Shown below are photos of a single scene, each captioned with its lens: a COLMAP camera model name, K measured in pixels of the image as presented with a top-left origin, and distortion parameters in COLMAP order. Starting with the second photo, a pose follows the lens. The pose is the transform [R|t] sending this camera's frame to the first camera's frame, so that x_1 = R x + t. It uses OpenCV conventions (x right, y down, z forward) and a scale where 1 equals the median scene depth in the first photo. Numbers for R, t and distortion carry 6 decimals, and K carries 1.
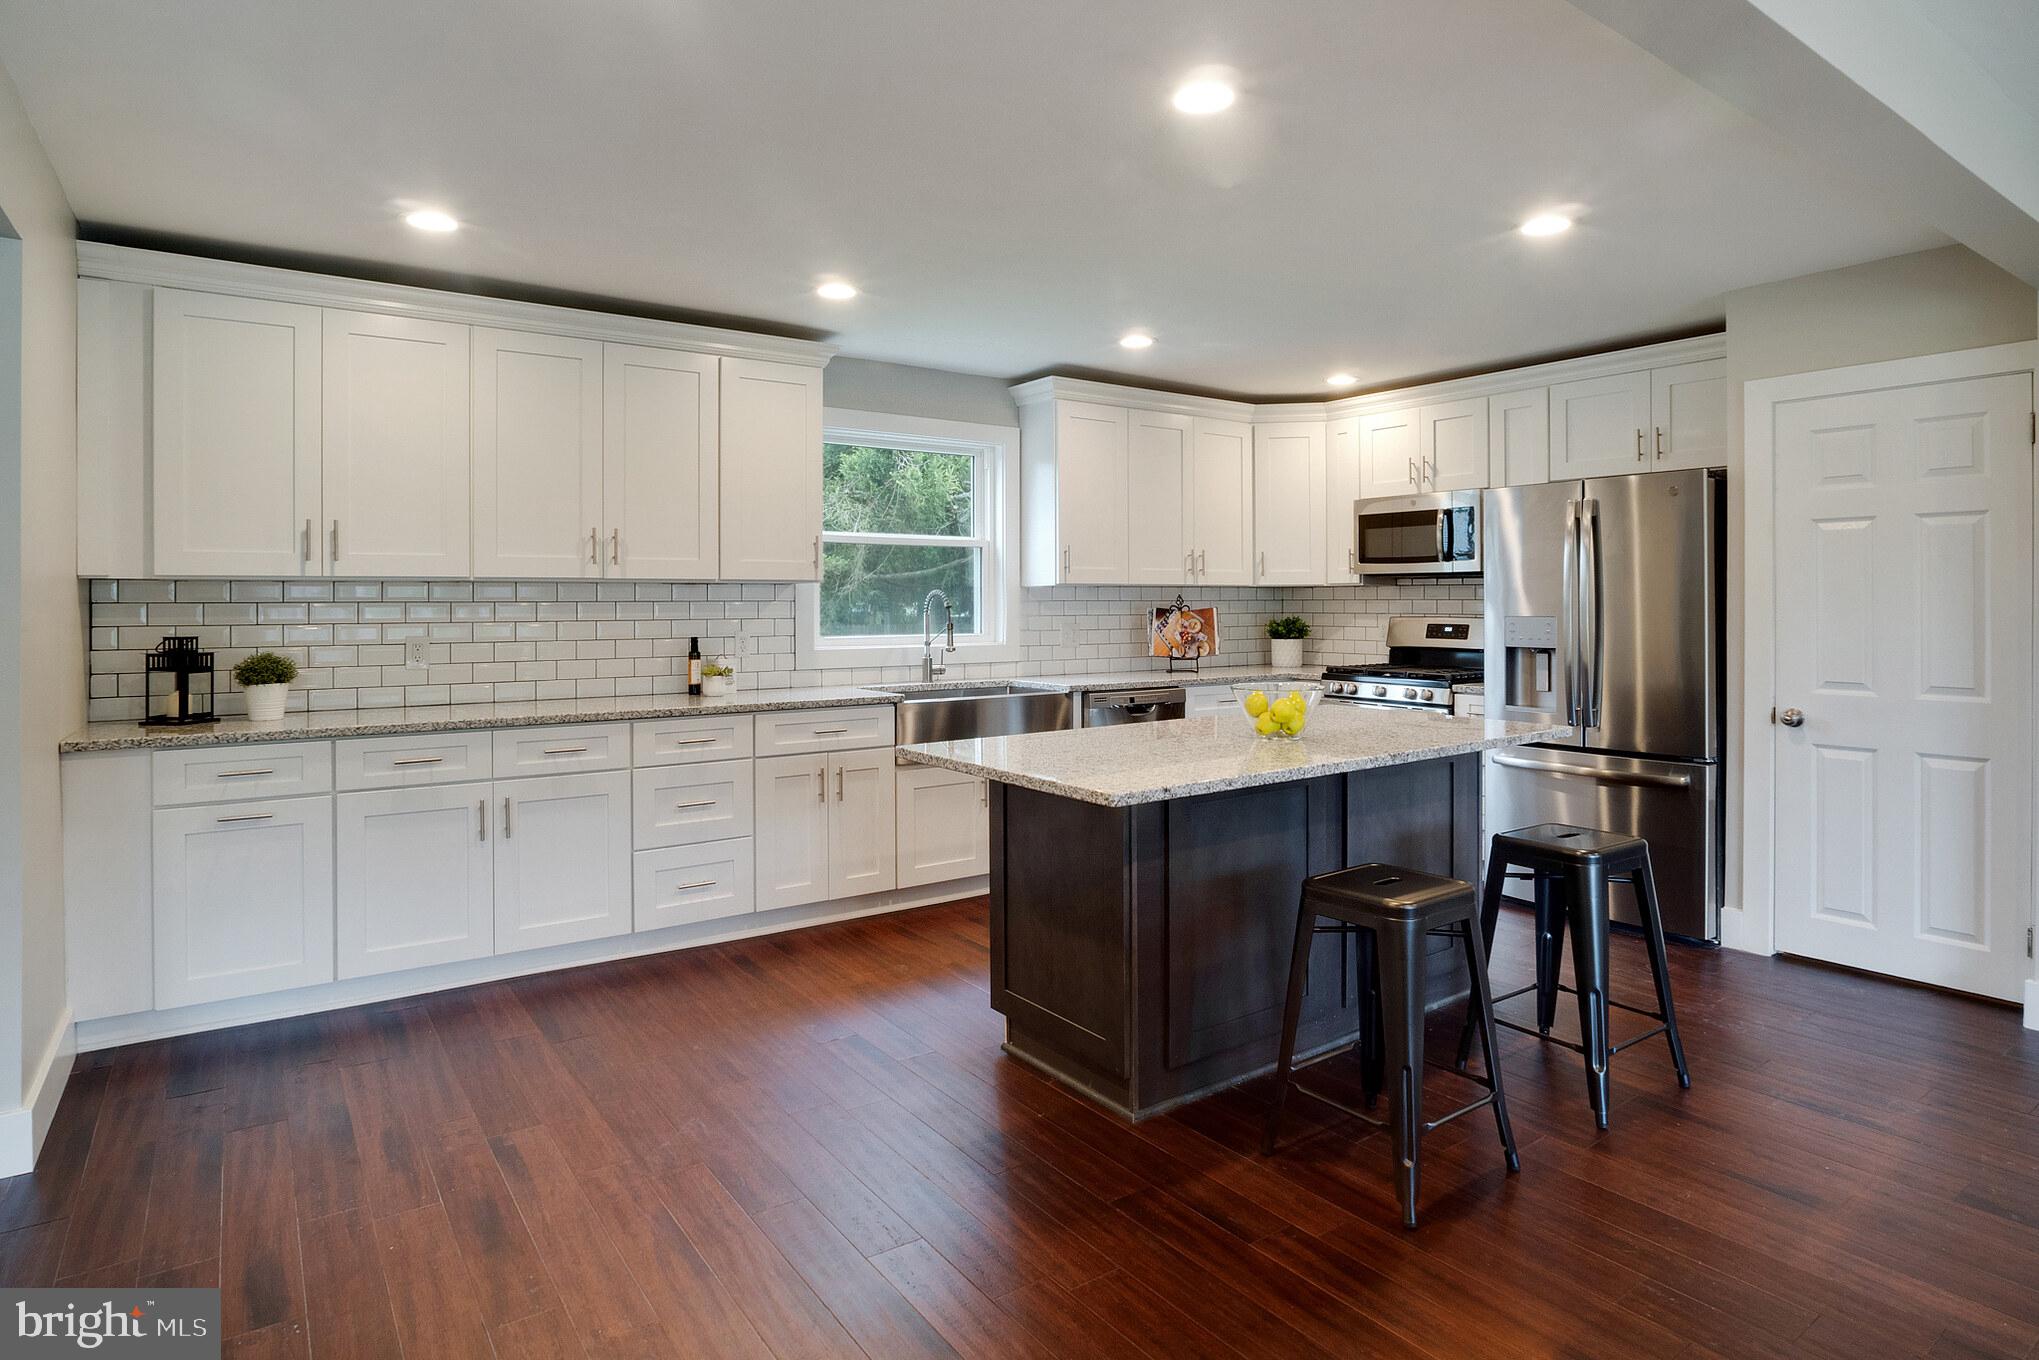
lens RADIAL K [[1080.3, 0, 1021.5], [0, 1080.3, 602.1], [0, 0, 1]] dist [-0.018480, 0.000227]
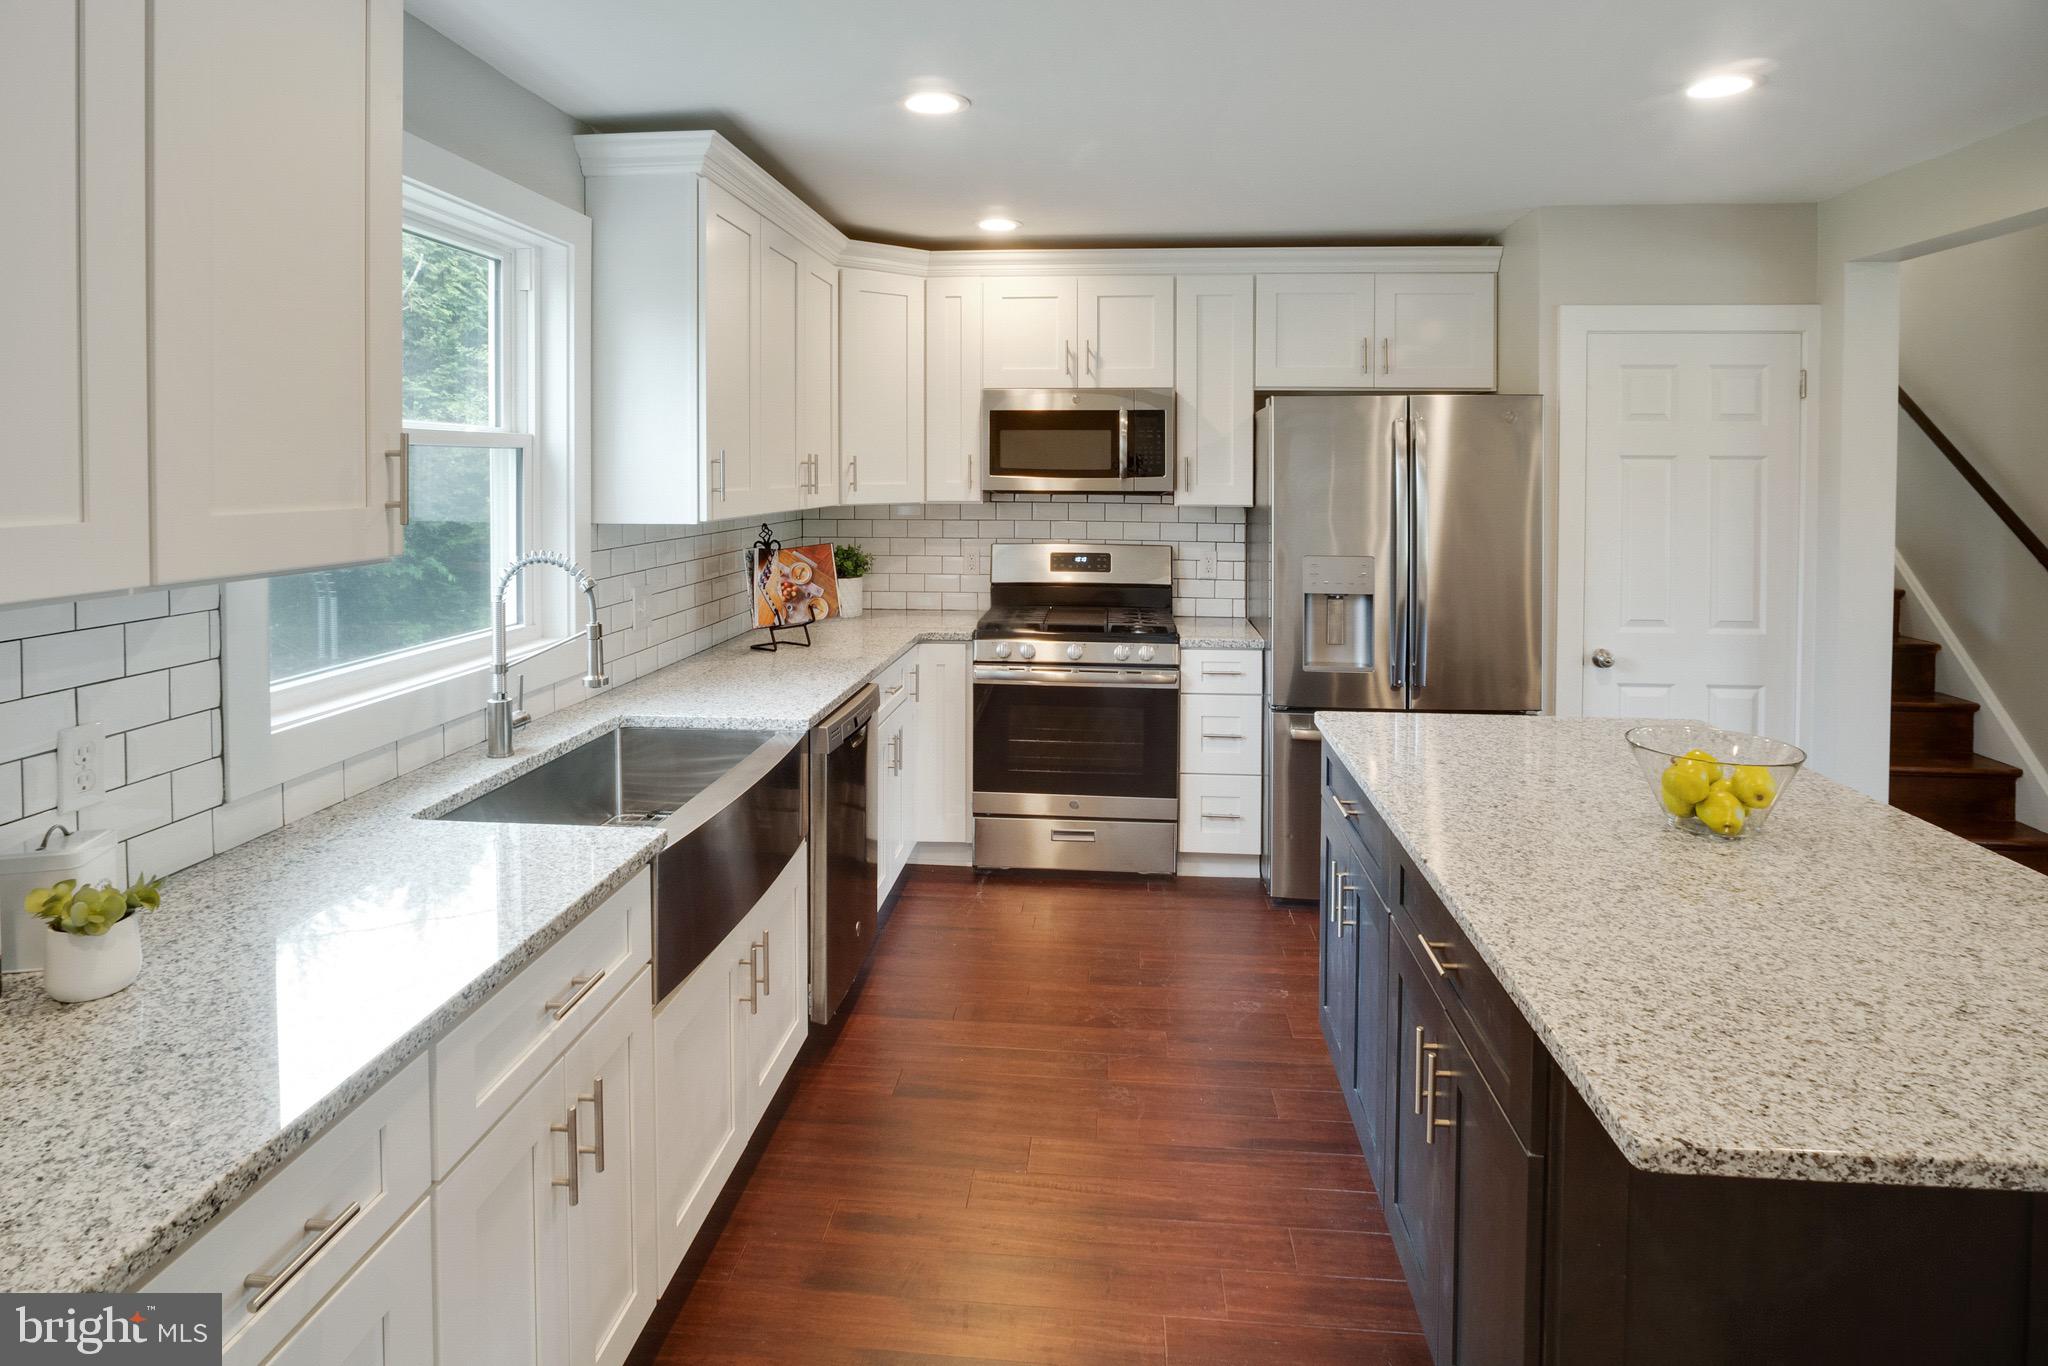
lens RADIAL K [[1142.5, 0, 1005.1], [0, 1142.5, 479.8], [0, 0, 1]] dist [-0.017487, 0.000366]
pose [[0.657090, -0.004051, 0.753801, -0.280038], [-0.004392, 0.999948, 0.009202, -0.041432], [-0.753799, -0.009357, 0.657038, 0.491728]]
